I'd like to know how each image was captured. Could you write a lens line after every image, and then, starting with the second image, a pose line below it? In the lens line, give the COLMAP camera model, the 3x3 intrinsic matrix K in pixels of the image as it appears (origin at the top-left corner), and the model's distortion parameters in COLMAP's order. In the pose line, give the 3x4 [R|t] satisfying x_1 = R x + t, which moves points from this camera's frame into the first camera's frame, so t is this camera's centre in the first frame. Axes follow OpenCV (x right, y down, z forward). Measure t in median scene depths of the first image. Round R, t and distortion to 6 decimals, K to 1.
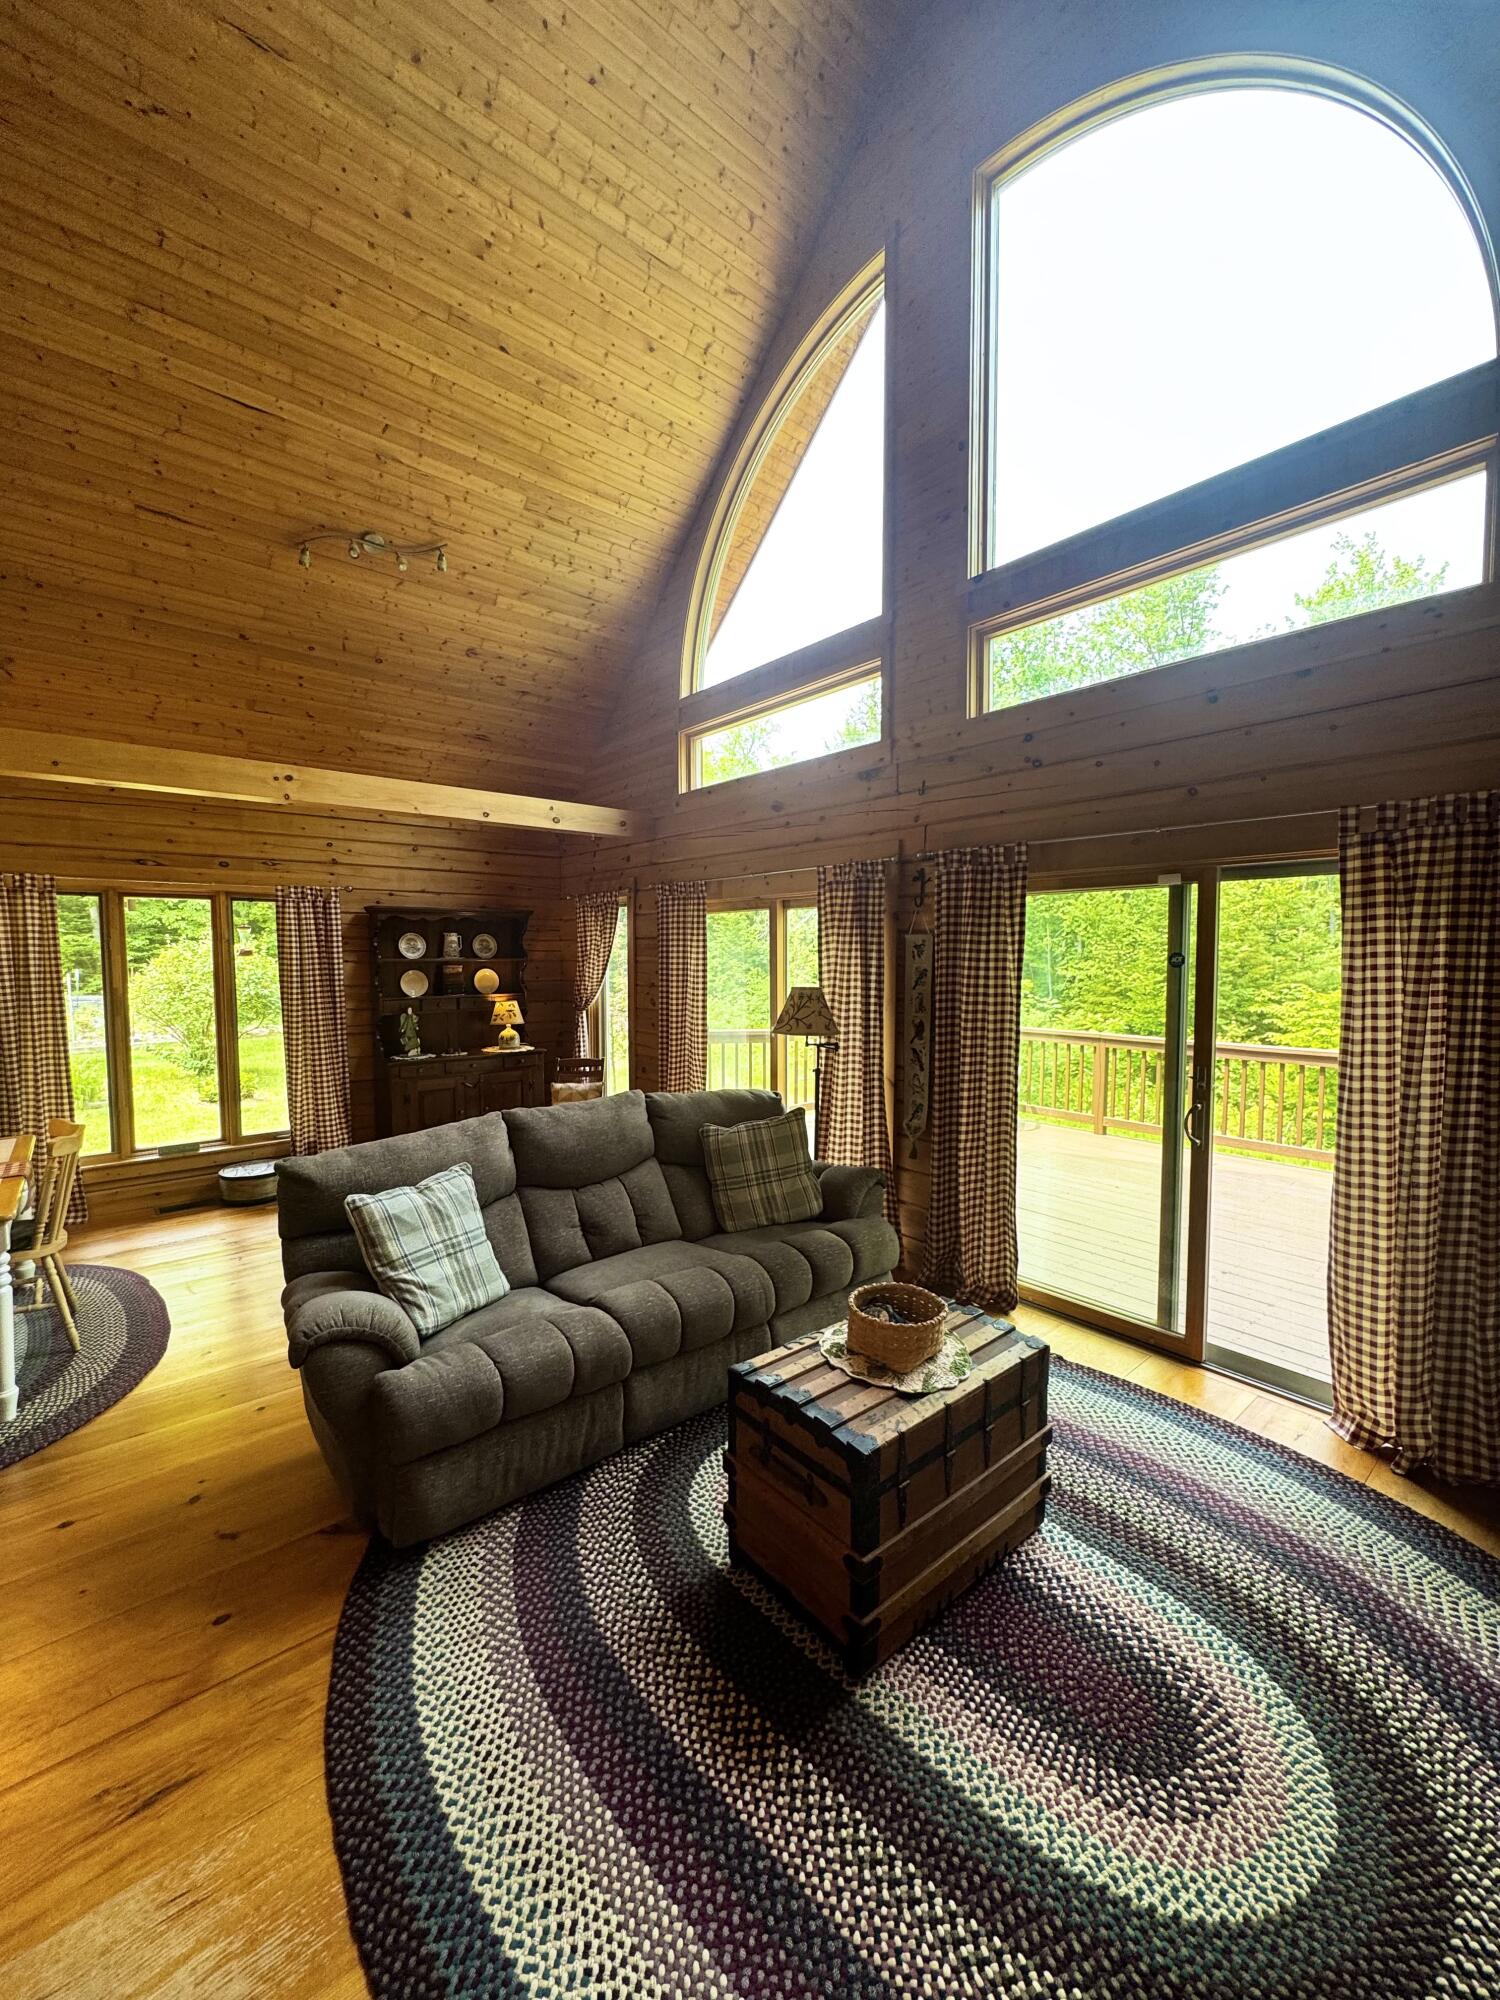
lens RADIAL K [[795.2, 0, 754.8], [0, 795.2, 999.5], [0, 0, 1]] dist [-0.003993, 0.000268]
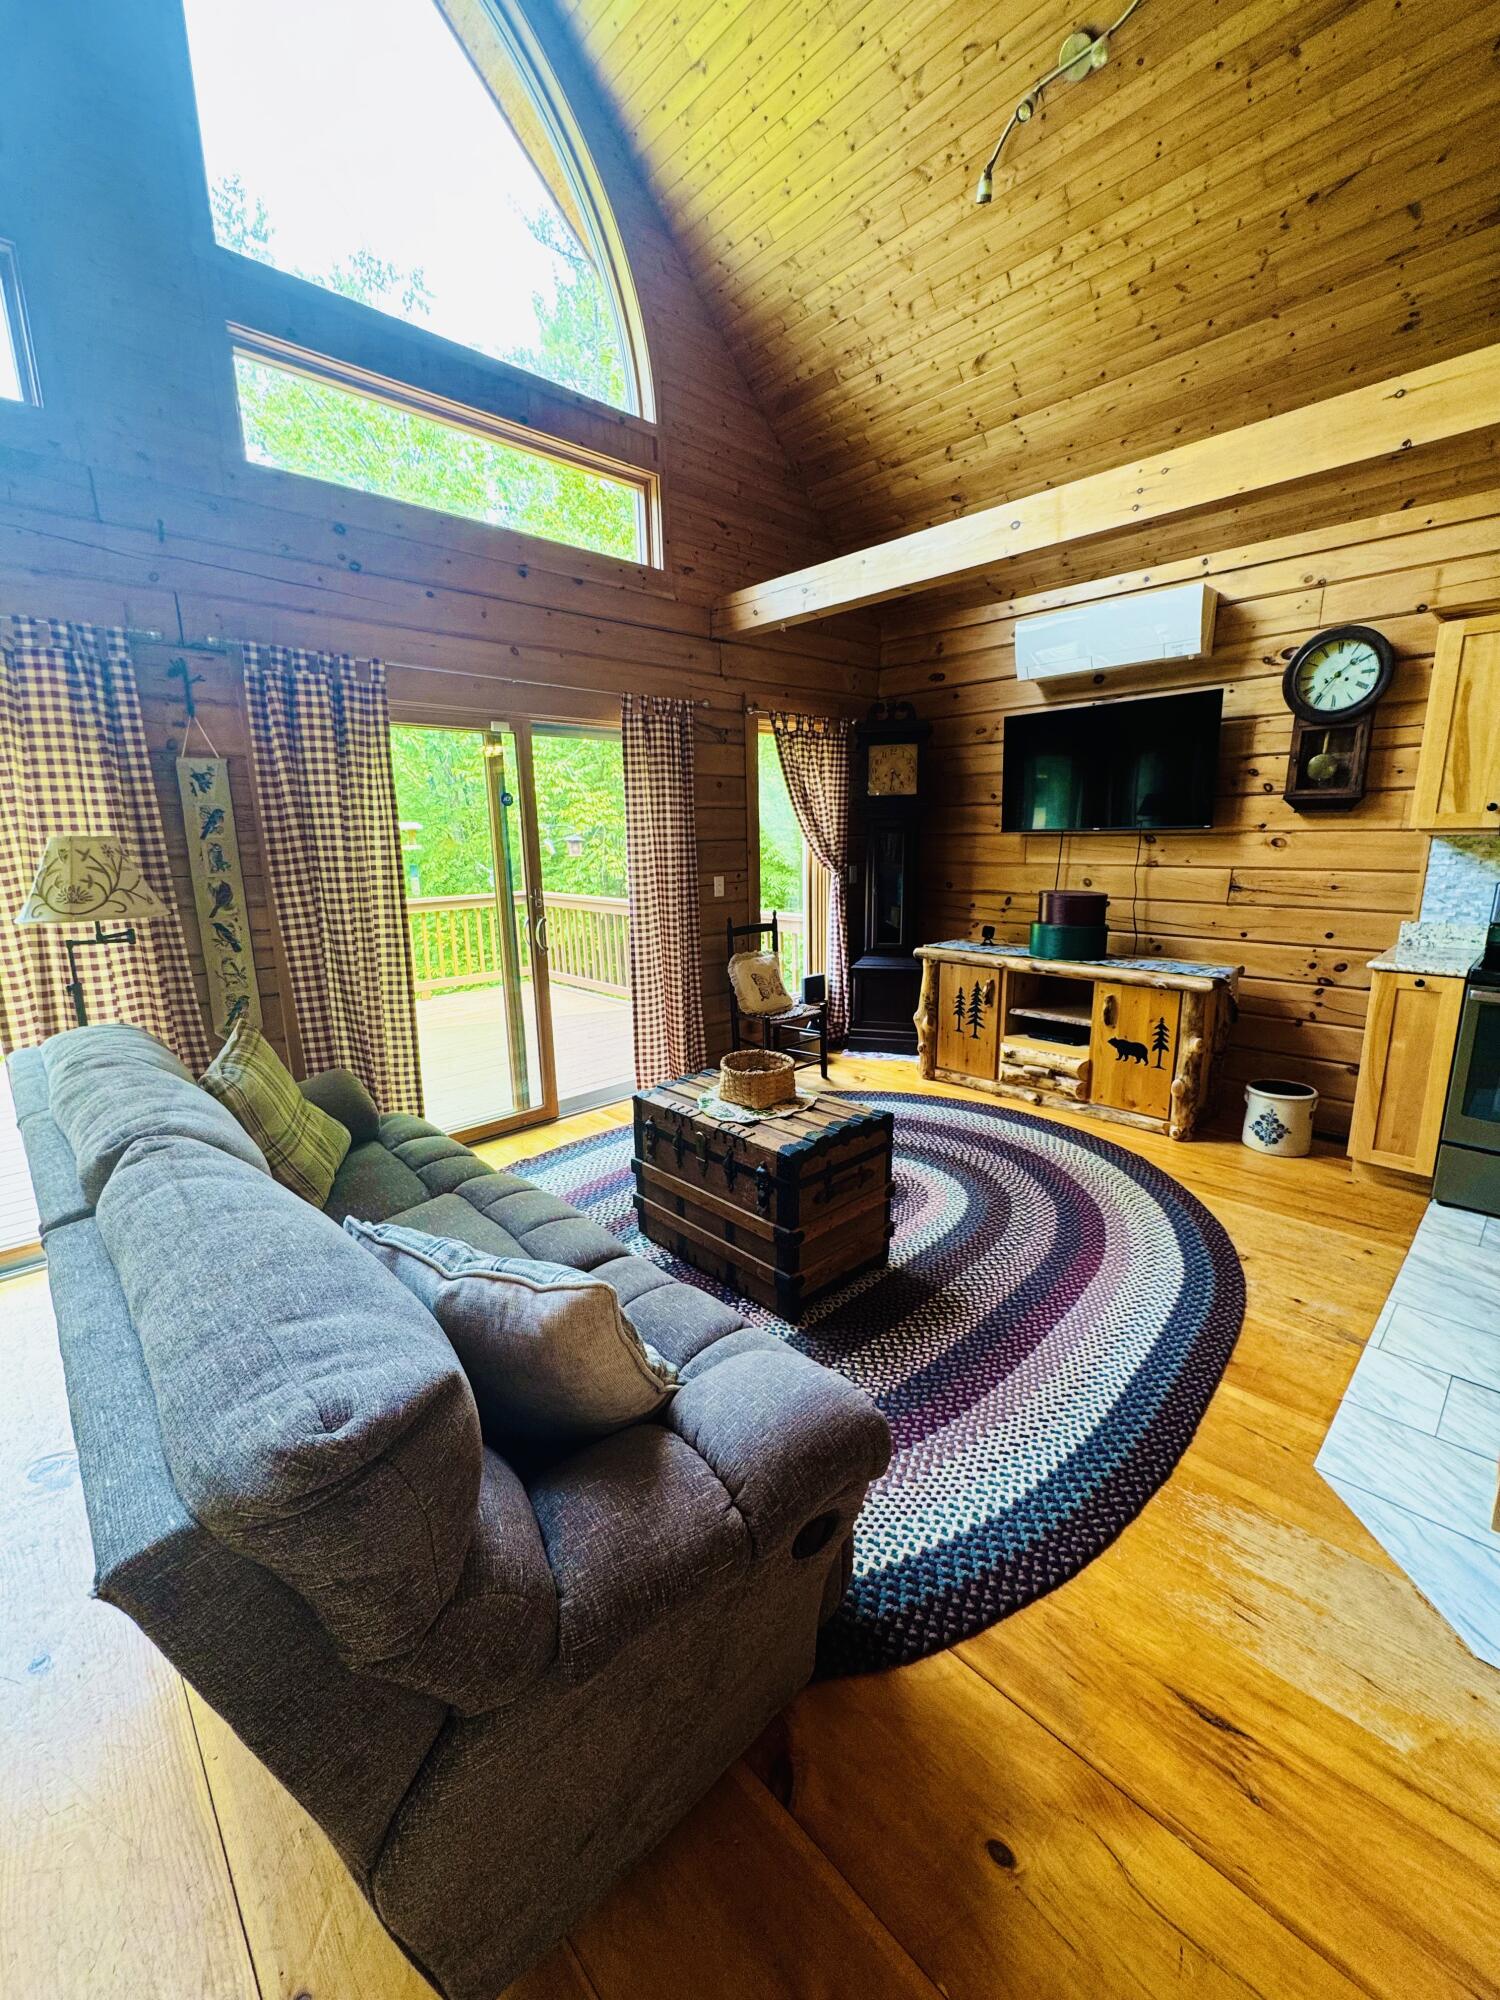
lens RADIAL K [[795.2, 0, 749.2], [0, 795.2, 1002.3], [0, 0, 1]] dist [-0.003993, 0.000268]
pose [[-0.057845, -0.205009, 0.977049, -0.693809], [0.078054, 0.974764, 0.209150, 0.023223], [-0.995270, 0.088361, -0.040383, 0.725023]]
